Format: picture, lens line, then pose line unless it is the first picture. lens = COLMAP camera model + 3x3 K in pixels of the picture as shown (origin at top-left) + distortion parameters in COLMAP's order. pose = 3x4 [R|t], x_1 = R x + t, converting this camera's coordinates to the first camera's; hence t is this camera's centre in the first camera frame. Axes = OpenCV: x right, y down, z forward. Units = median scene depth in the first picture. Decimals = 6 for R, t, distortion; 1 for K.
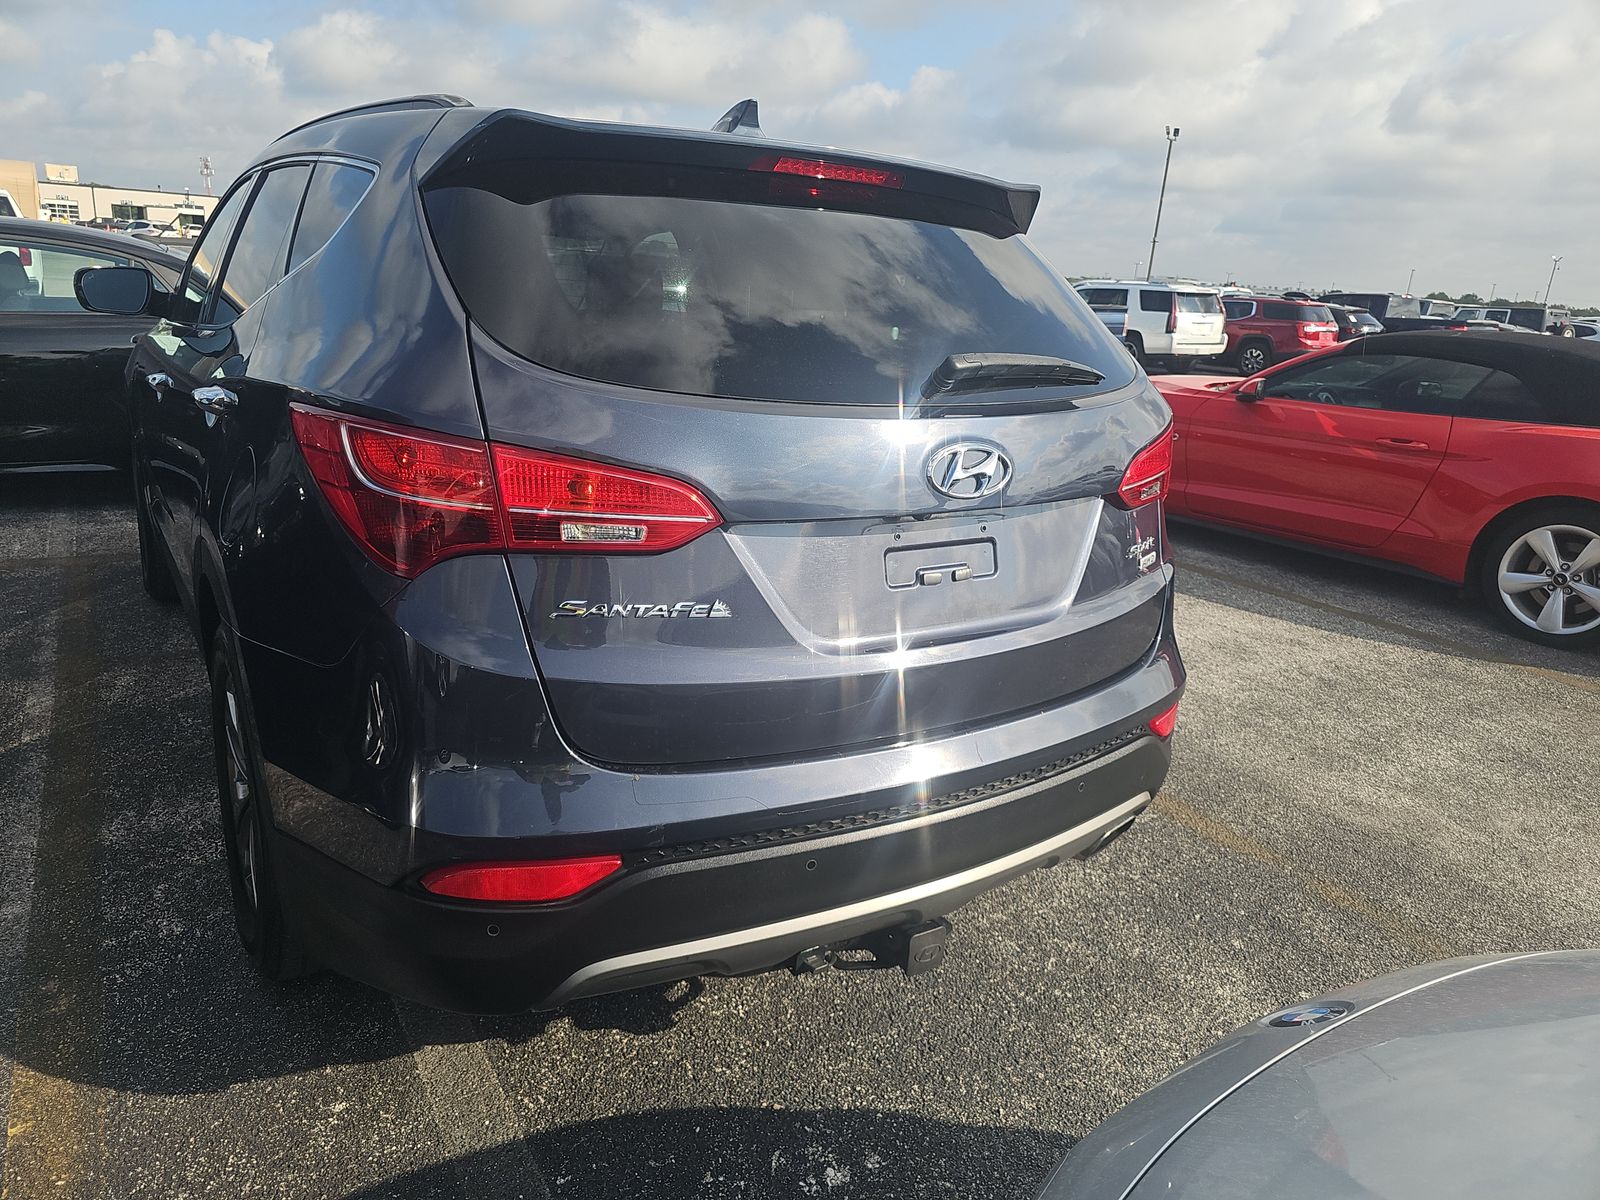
lens RADIAL K [[1062.0, 0, 788.4], [0, 1062.0, 603.0], [0, 0, 1]] dist [0.045731, -0.046912]
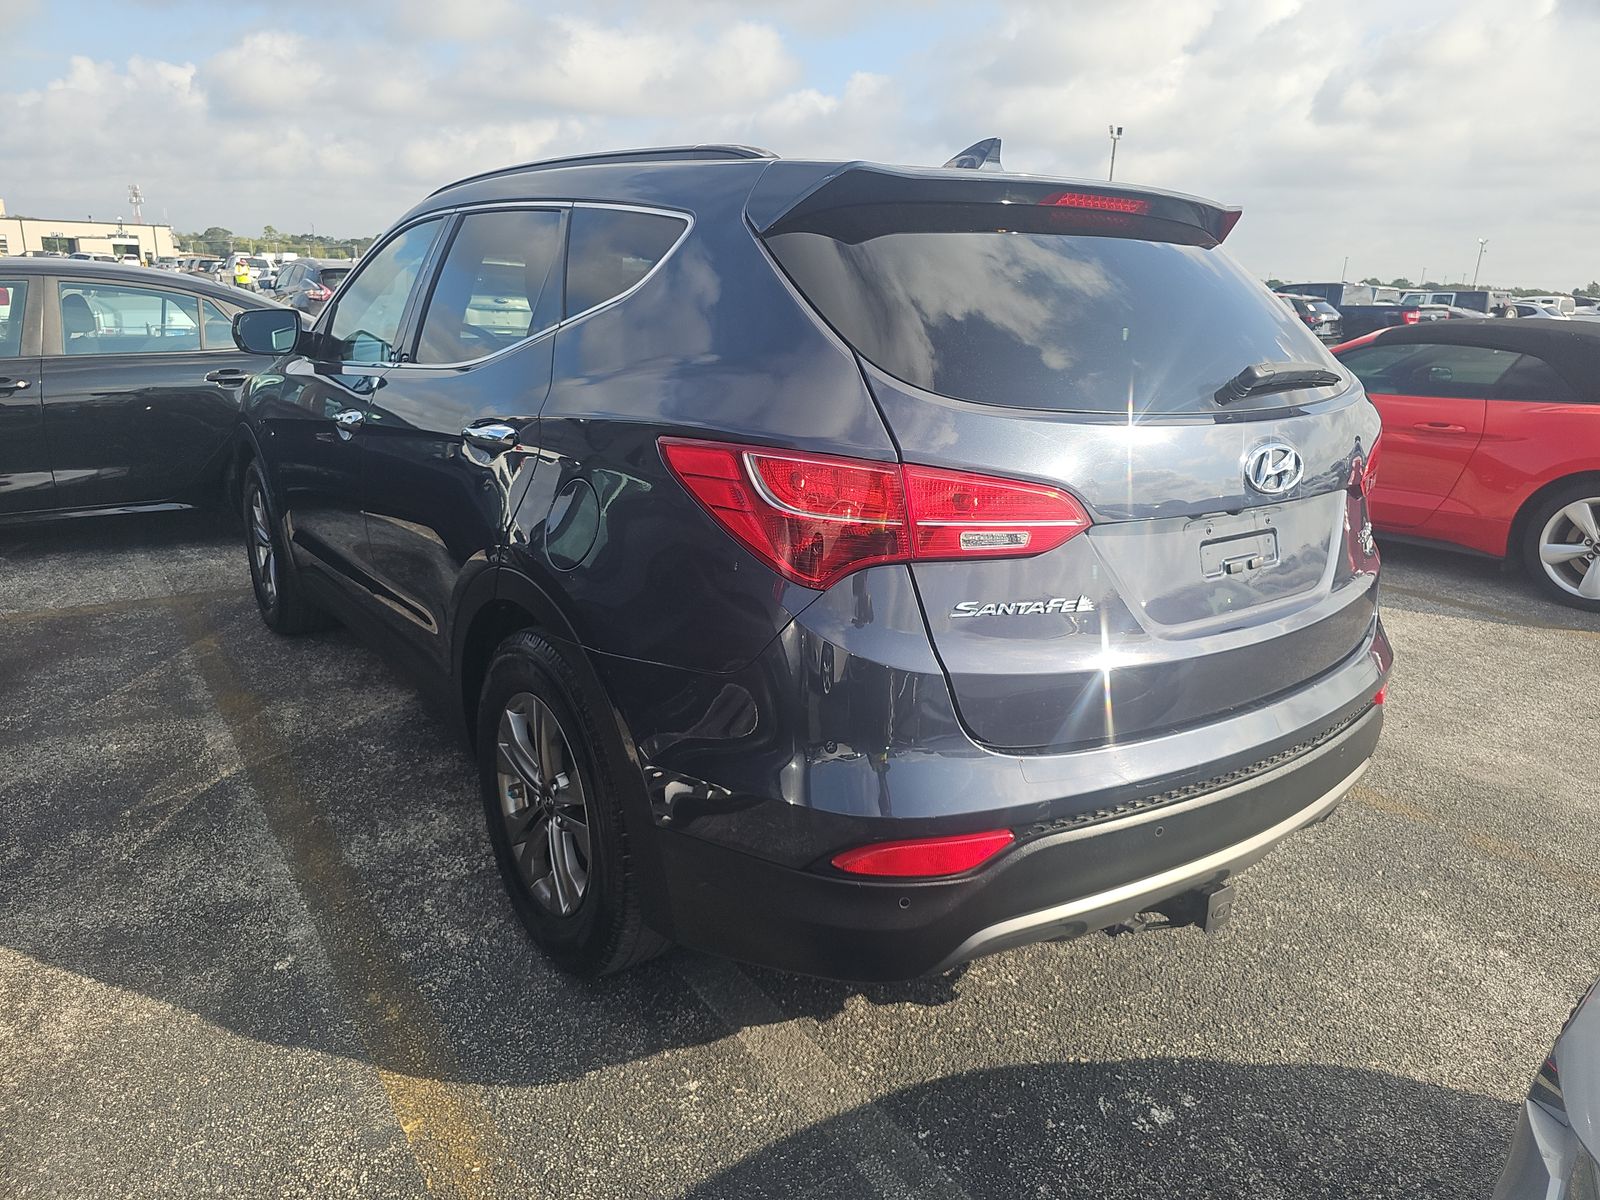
lens RADIAL K [[1062.0, 0, 810.8], [0, 1062.0, 607.7], [0, 0, 1]] dist [0.045731, -0.046912]
pose [[0.997610, -0.050342, 0.047335, -0.299732], [0.050483, 0.998723, -0.001784, -0.001819], [-0.047185, 0.004169, 0.998877, -0.074562]]
